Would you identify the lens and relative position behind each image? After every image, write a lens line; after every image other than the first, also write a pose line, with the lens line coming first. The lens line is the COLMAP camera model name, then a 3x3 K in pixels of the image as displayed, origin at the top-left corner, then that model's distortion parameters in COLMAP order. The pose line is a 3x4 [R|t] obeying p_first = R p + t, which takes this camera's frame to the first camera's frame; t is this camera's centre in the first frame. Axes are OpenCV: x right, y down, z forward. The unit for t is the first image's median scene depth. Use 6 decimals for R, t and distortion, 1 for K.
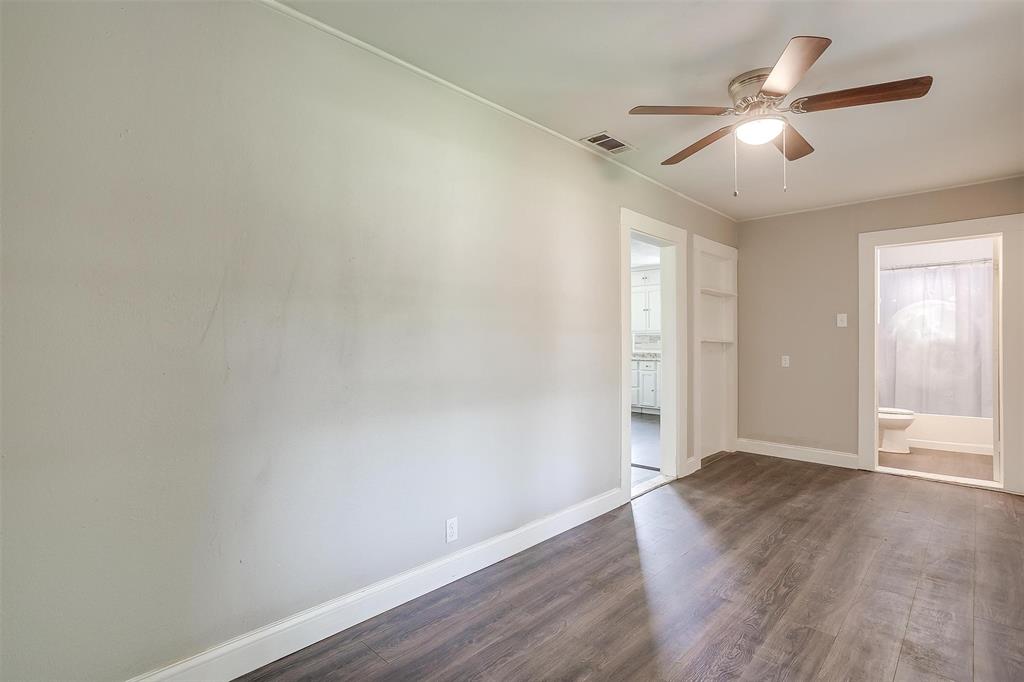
lens RADIAL K [[494.9, 0, 507.9], [0, 494.9, 336.9], [0, 0, 1]] dist [-0.043961, 0.028396]
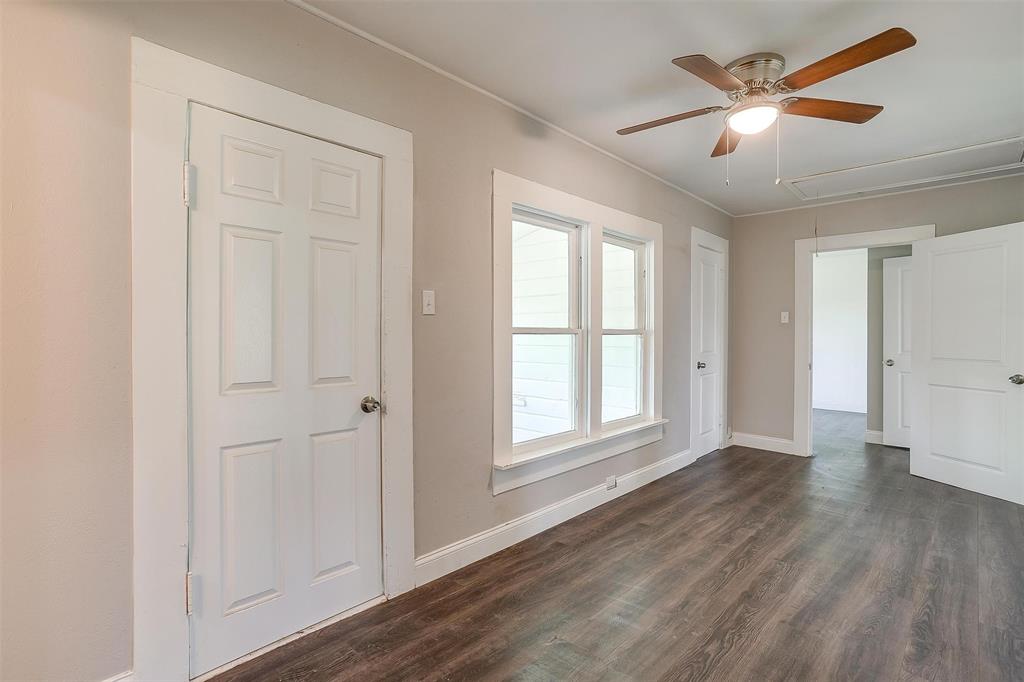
lens RADIAL K [[494.9, 0, 507.9], [0, 494.9, 336.9], [0, 0, 1]] dist [-0.043961, 0.028396]
pose [[-0.999985, -0.005501, -0.000640, 0.538630], [-0.005495, 0.999954, -0.007910, 0.011976], [0.000683, -0.007906, -0.999969, 1.061413]]
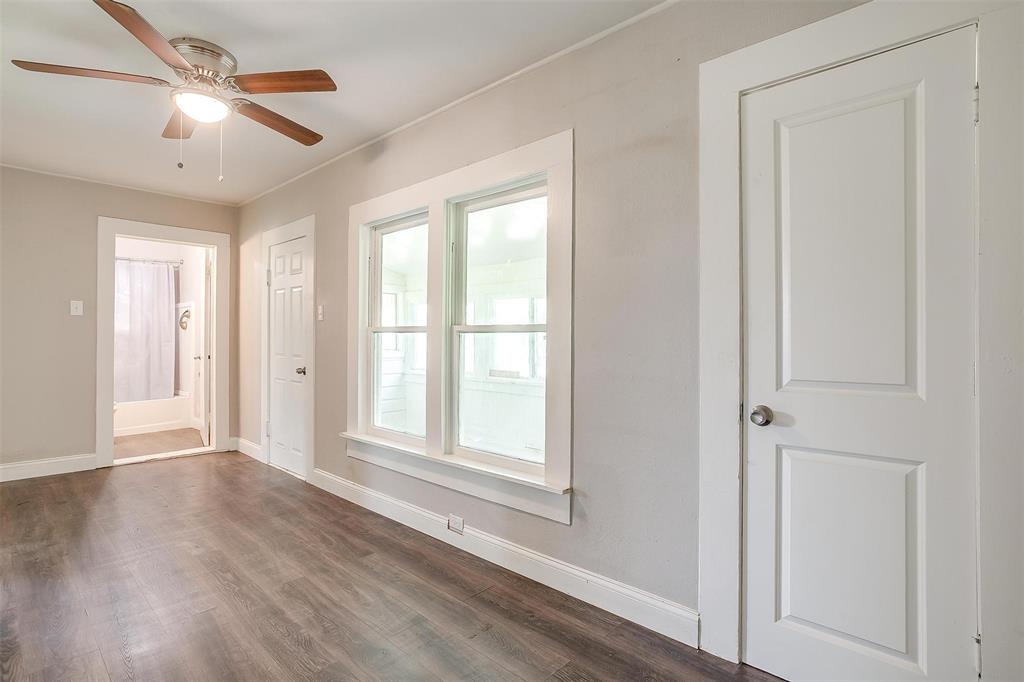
lens RADIAL K [[507.6, 0, 512.0], [0, 507.6, 341.0], [0, 0, 1]] dist [-0.043303, 0.025029]
pose [[-0.012272, -0.008701, 0.999887, -0.246395], [-0.017068, 0.999818, 0.008491, 0.005358], [-0.999779, -0.016962, -0.012419, 0.219532]]
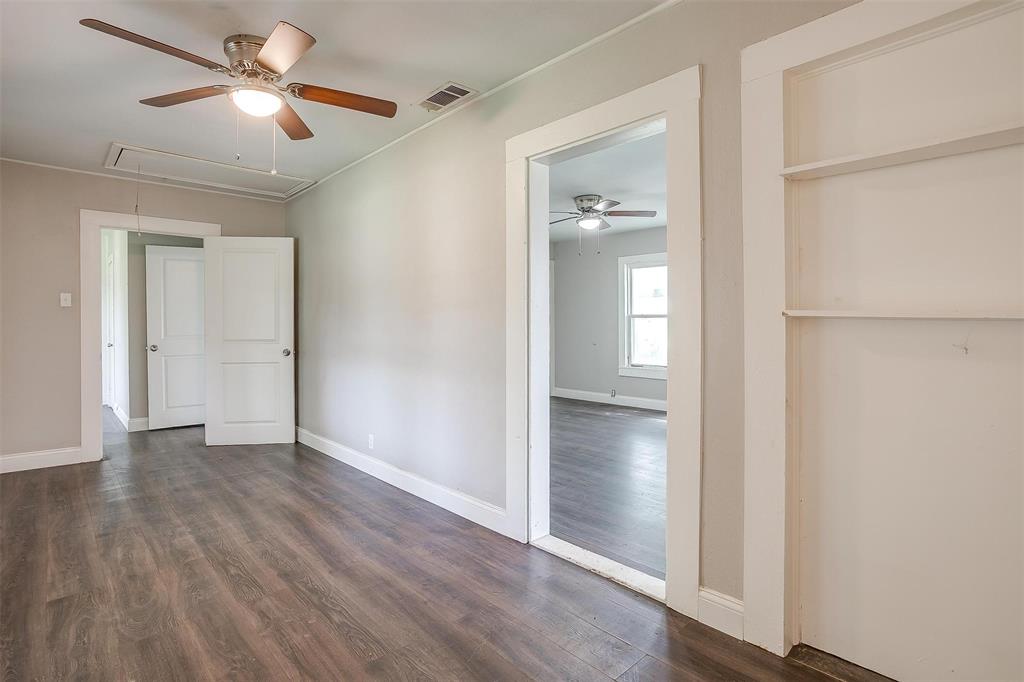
lens RADIAL K [[507.1, 0, 513.5], [0, 507.1, 323.5], [0, 0, 1]] dist [-0.043862, 0.025458]
pose [[-0.049231, 0.002195, -0.998785, 0.795277], [0.014573, 0.999893, 0.001479, 0.010968], [0.998681, -0.014482, -0.049258, 0.833970]]
